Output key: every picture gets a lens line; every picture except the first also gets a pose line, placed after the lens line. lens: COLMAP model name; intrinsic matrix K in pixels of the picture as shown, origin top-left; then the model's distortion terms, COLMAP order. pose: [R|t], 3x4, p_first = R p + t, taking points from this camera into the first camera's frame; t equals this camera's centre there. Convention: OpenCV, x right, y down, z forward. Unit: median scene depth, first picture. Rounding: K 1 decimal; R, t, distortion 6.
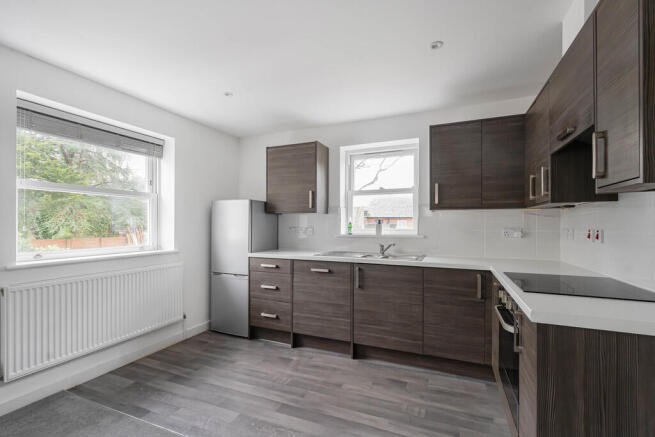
lens RADIAL K [[291.0, 0, 326.9], [0, 291.0, 224.6], [0, 0, 1]] dist [0.000617, 0.000154]
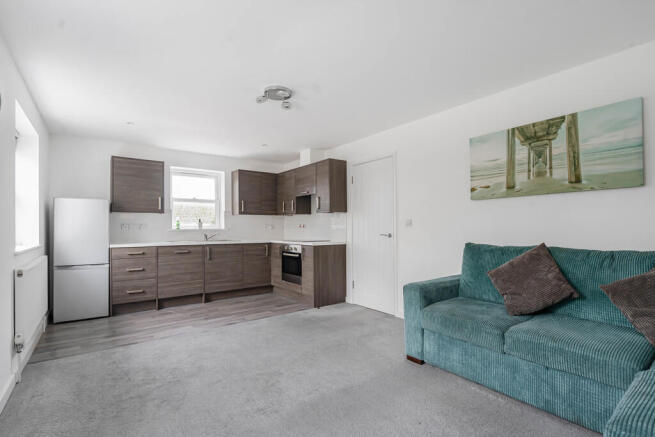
lens RADIAL K [[314.5, 0, 327.3], [0, 314.5, 226.7], [0, 0, 1]] dist [-0.000402, -0.000081]
pose [[0.494464, 0.000440, 0.869198, -1.089080], [0.003727, 0.999990, -0.002627, 0.034796], [-0.869190, 0.004539, 0.494458, -0.477475]]
